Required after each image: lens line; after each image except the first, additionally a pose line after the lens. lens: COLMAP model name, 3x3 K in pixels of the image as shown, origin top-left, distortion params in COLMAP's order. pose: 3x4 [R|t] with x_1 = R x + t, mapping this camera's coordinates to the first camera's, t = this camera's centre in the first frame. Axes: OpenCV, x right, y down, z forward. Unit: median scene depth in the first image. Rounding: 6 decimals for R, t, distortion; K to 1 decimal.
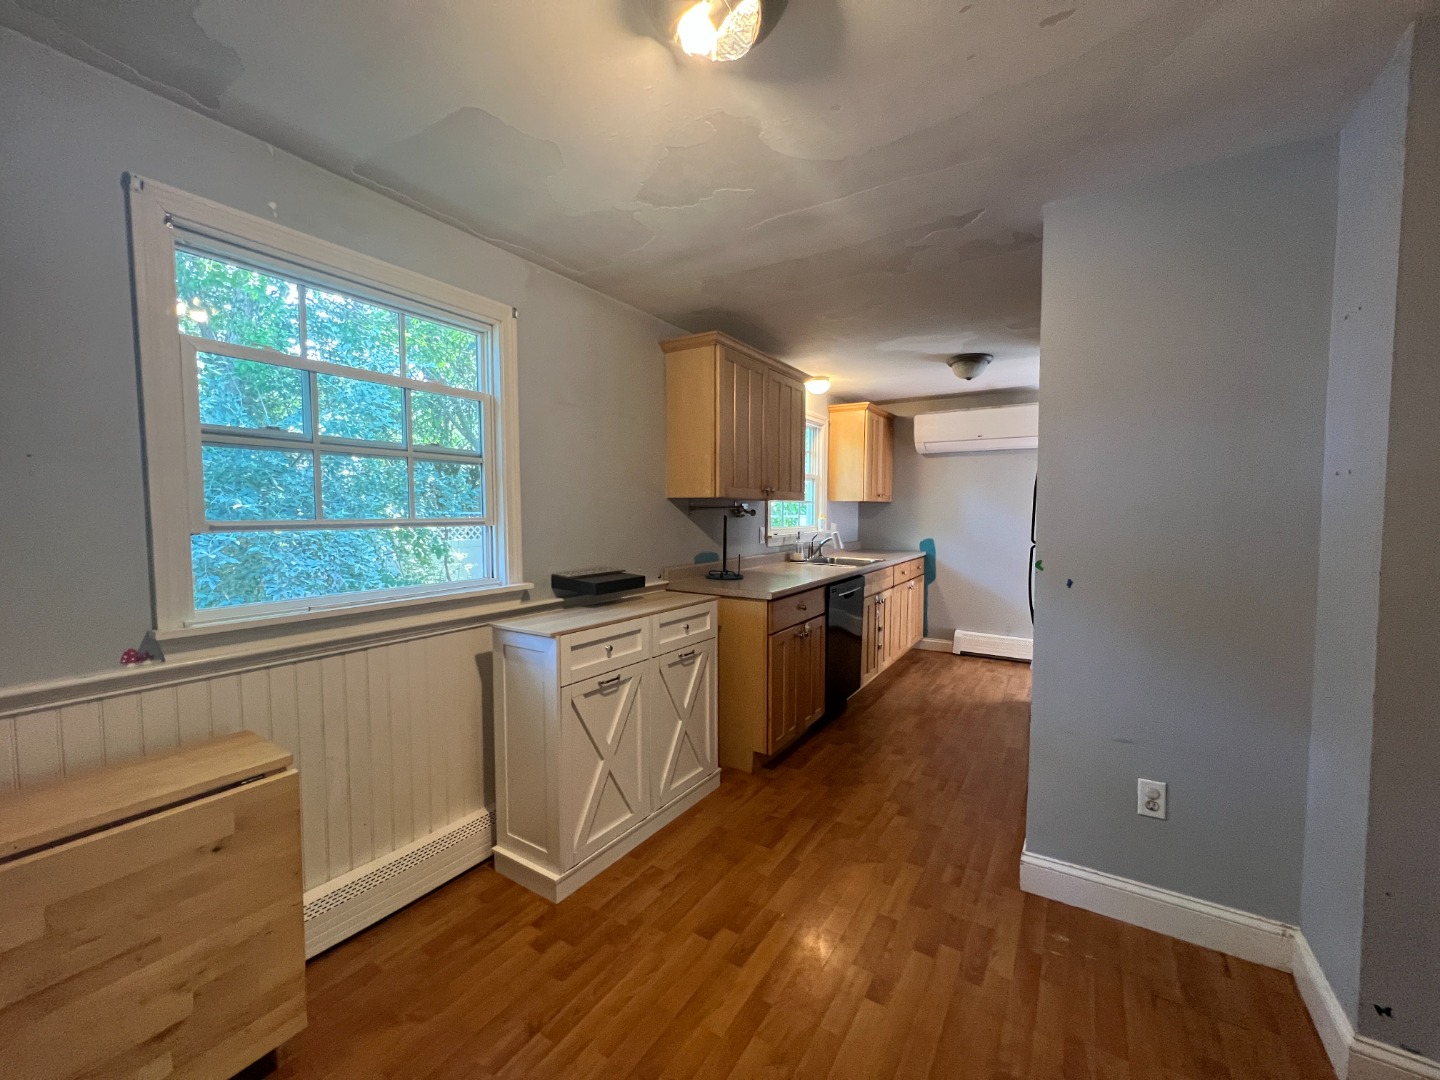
lens RADIAL K [[574.8, 0, 717.0], [0, 574.8, 545.0], [0, 0, 1]] dist [0.002424, -0.000307]
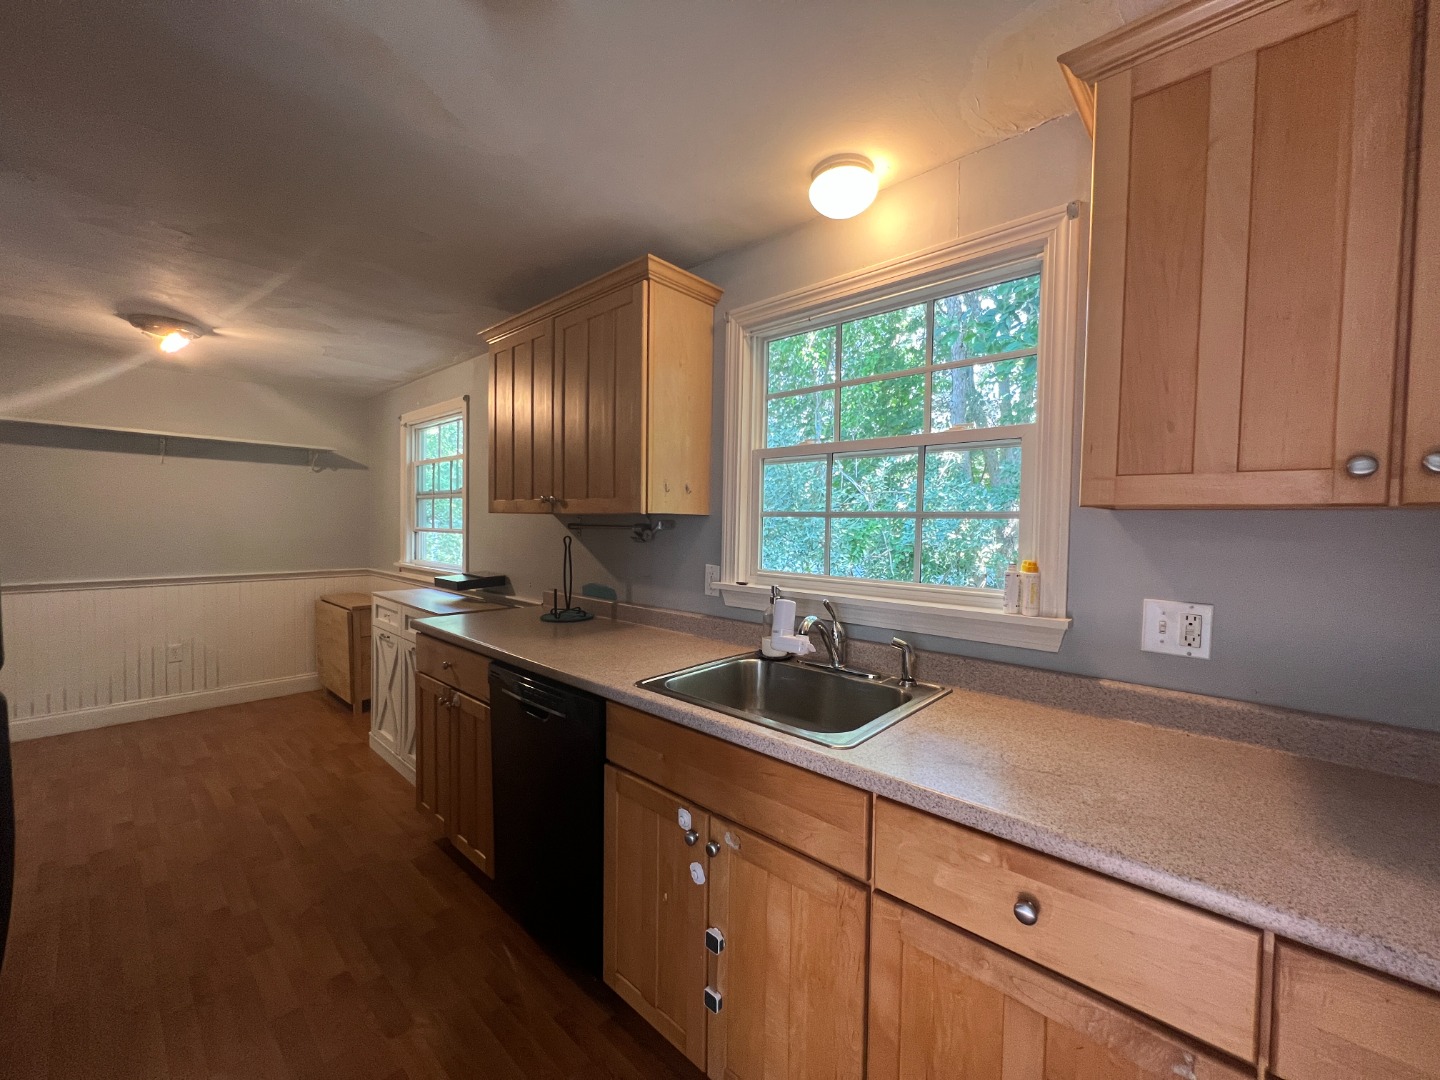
lens RADIAL K [[574.8, 0, 717.3], [0, 574.8, 540.4], [0, 0, 1]] dist [0.002424, -0.000307]
pose [[-0.166781, 0.030241, -0.985530, 1.139019], [-0.073612, 0.996358, 0.043030, -0.144973], [0.983242, 0.079724, -0.163948, 2.060348]]
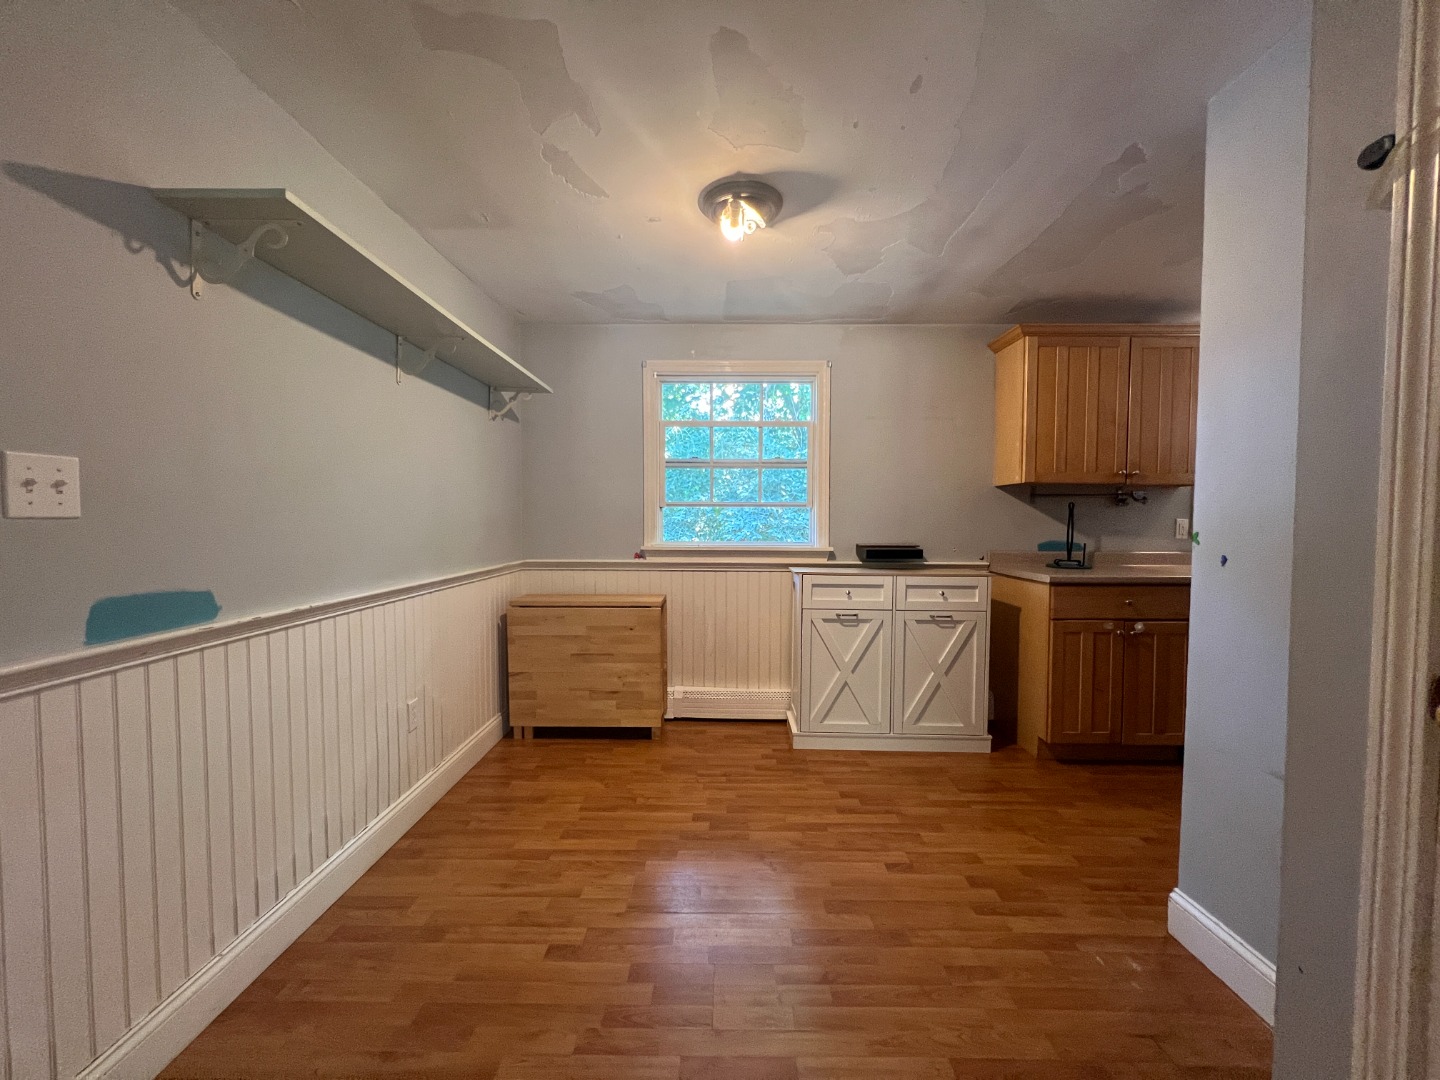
lens RADIAL K [[574.8, 0, 720.4], [0, 574.8, 542.6], [0, 0, 1]] dist [0.002424, -0.000307]
pose [[0.532326, 0.034731, -0.845827, 0.810121], [-0.054745, 0.998479, 0.006544, 0.066115], [0.844767, 0.042821, 0.533418, -0.009270]]
